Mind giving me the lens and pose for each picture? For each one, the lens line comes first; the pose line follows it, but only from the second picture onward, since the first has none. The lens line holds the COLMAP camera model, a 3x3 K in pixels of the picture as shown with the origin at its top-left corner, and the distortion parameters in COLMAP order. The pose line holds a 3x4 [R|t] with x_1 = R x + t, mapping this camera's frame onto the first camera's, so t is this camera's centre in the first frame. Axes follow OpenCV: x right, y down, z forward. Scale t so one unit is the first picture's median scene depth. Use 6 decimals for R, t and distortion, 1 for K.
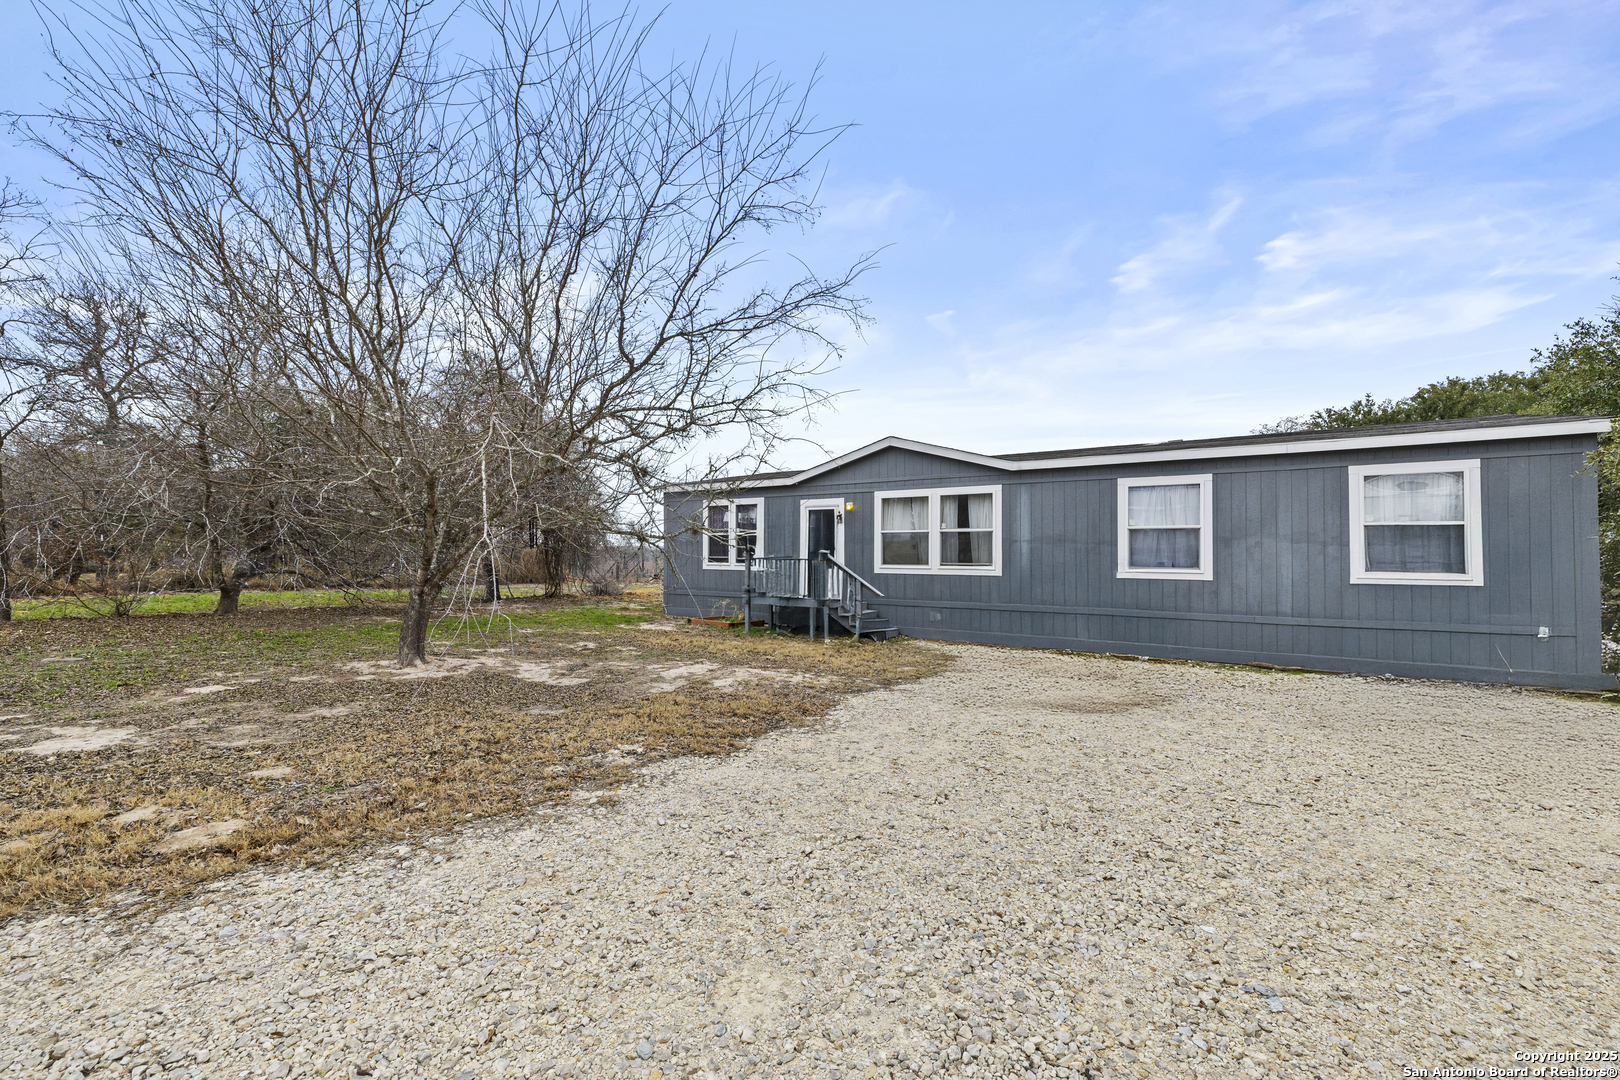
lens RADIAL K [[672.2, 0, 810.0], [0, 672.2, 540.0], [0, 0, 1]] dist [0.000724, -0.000068]
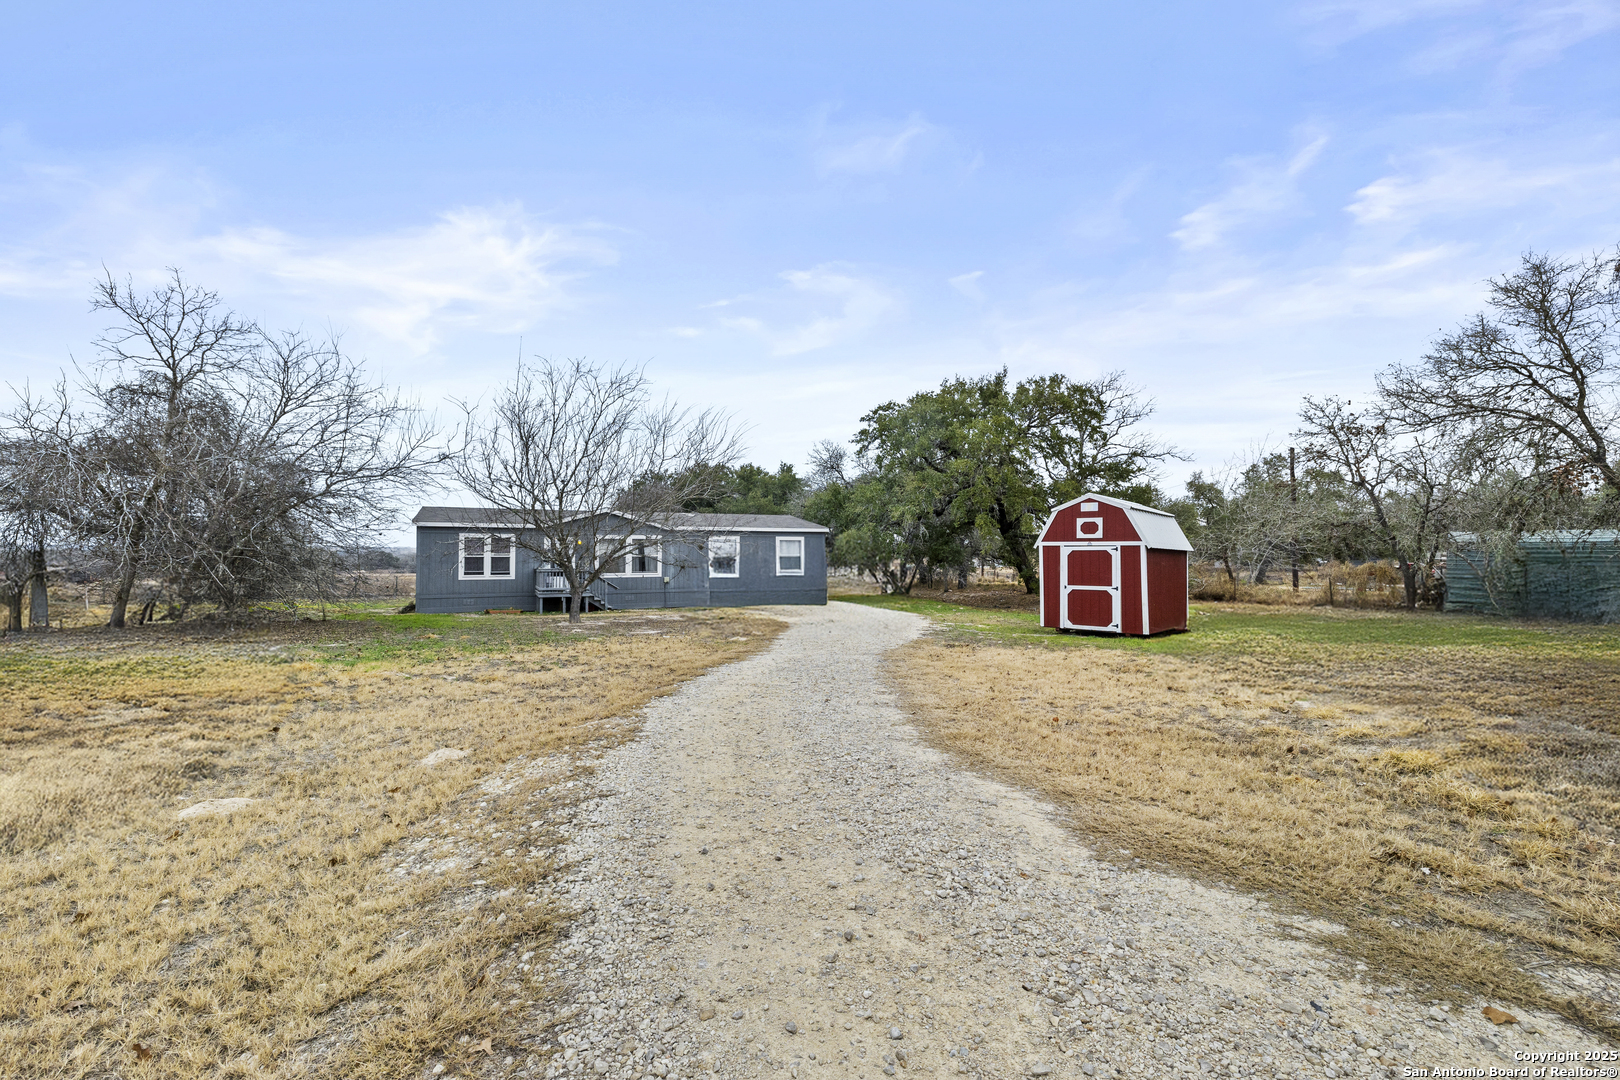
lens RADIAL K [[672.2, 0, 810.0], [0, 672.2, 540.0], [0, 0, 1]] dist [0.000724, -0.000068]
pose [[0.516156, 0.020582, 0.856247, -1.275148], [-0.008079, 0.999784, -0.019163, -0.027079], [-0.856457, 0.002974, 0.516211, -0.526927]]
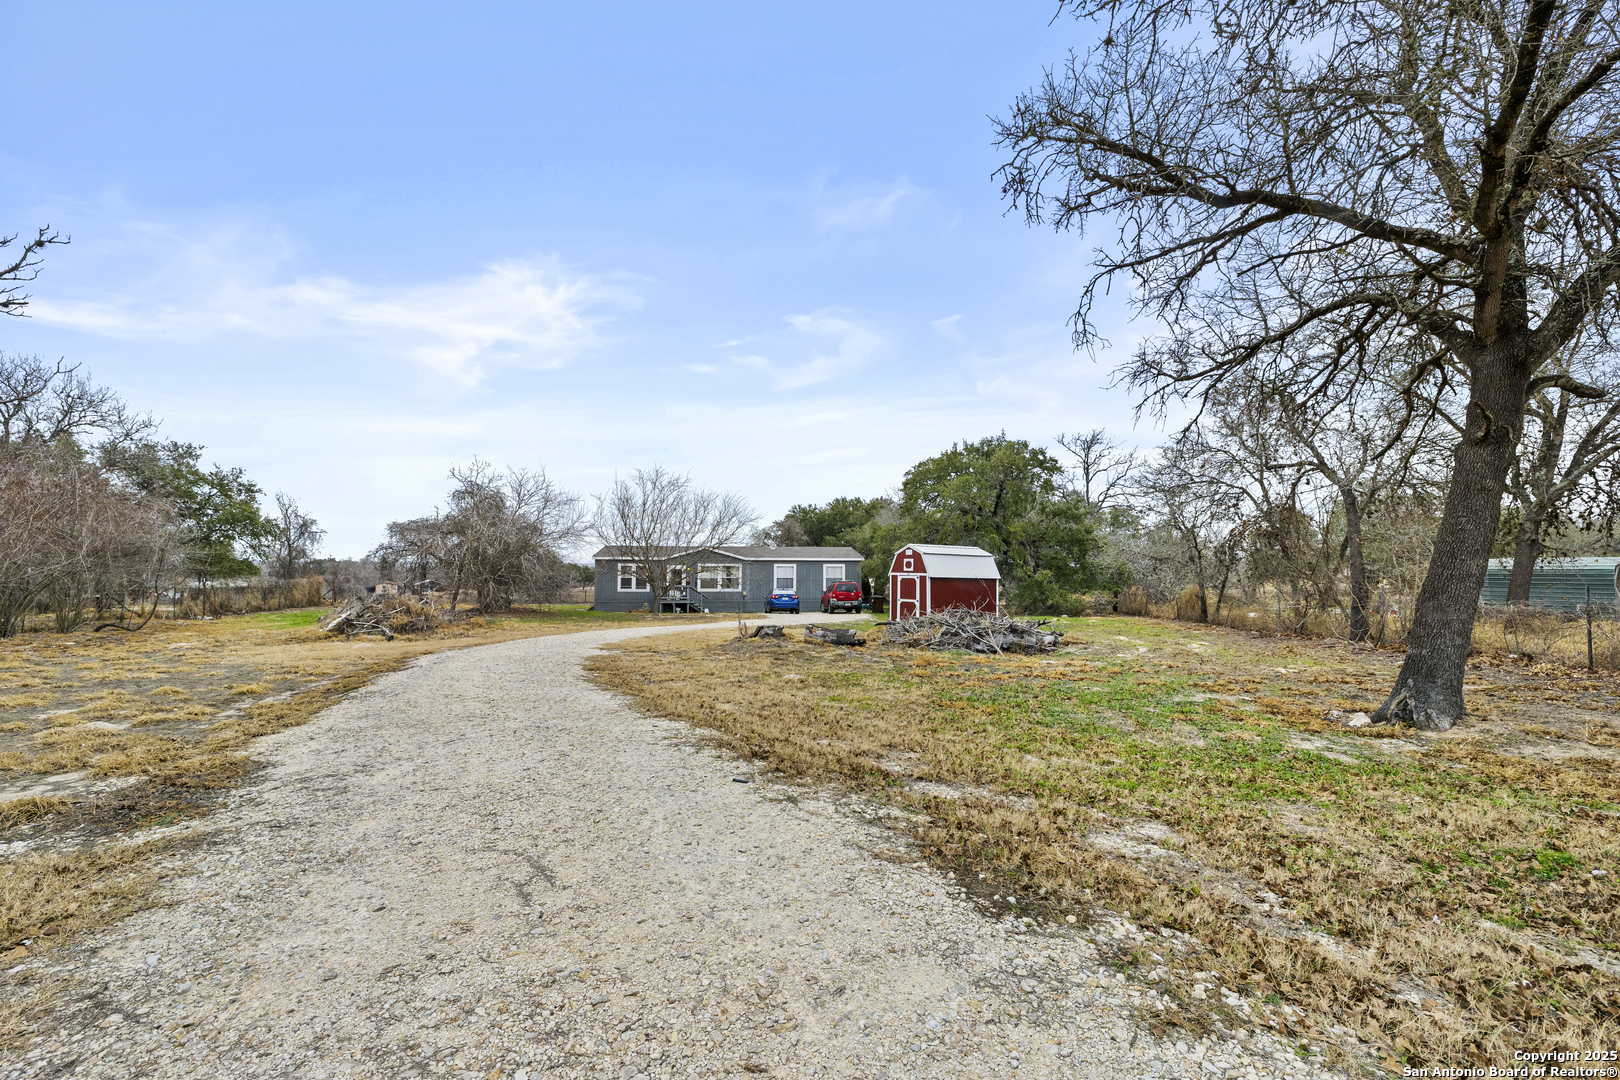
lens RADIAL K [[672.2, 0, 810.0], [0, 672.2, 540.0], [0, 0, 1]] dist [0.000724, -0.000068]
pose [[0.758873, 0.035448, 0.650274, -1.515814], [-0.010832, 0.999066, -0.041821, -0.060903], [-0.651149, 0.024693, 0.758548, -1.625117]]
